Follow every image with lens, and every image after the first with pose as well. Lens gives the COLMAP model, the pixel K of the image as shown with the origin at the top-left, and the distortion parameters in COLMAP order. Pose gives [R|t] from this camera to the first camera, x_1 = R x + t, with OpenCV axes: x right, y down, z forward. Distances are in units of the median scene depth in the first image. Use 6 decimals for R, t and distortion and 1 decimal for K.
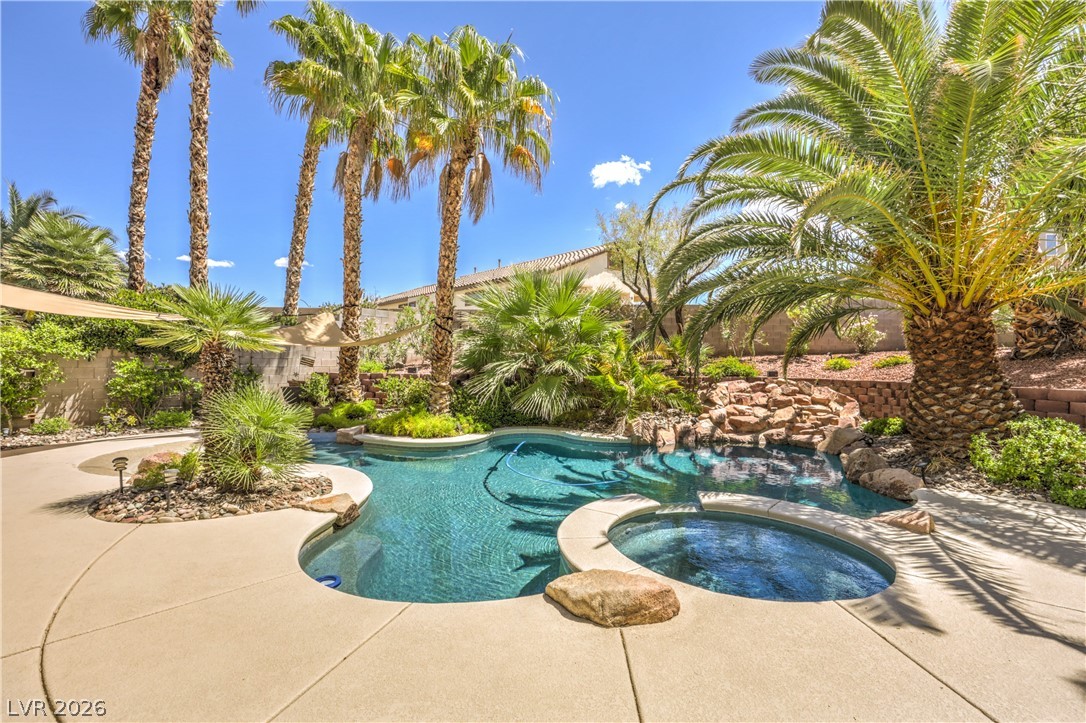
lens RADIAL K [[467.0, 0, 541.7], [0, 467.0, 364.3], [0, 0, 1]] dist [0.001919, 0.000098]
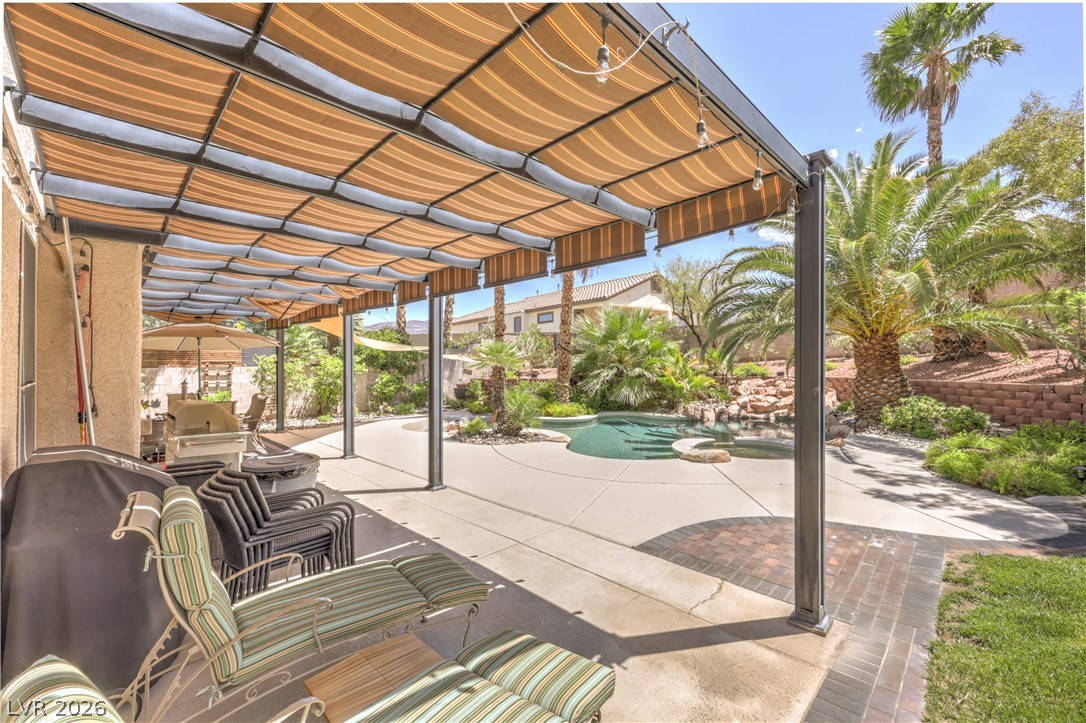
lens RADIAL K [[443.4, 0, 544.3], [0, 443.4, 364.4], [0, 0, 1]] dist [0.002080, 0.000176]
pose [[0.998156, -0.020414, -0.057173, -0.194619], [0.020162, 0.999784, -0.004977, -0.020315], [0.057262, 0.003815, 0.998352, -0.511929]]
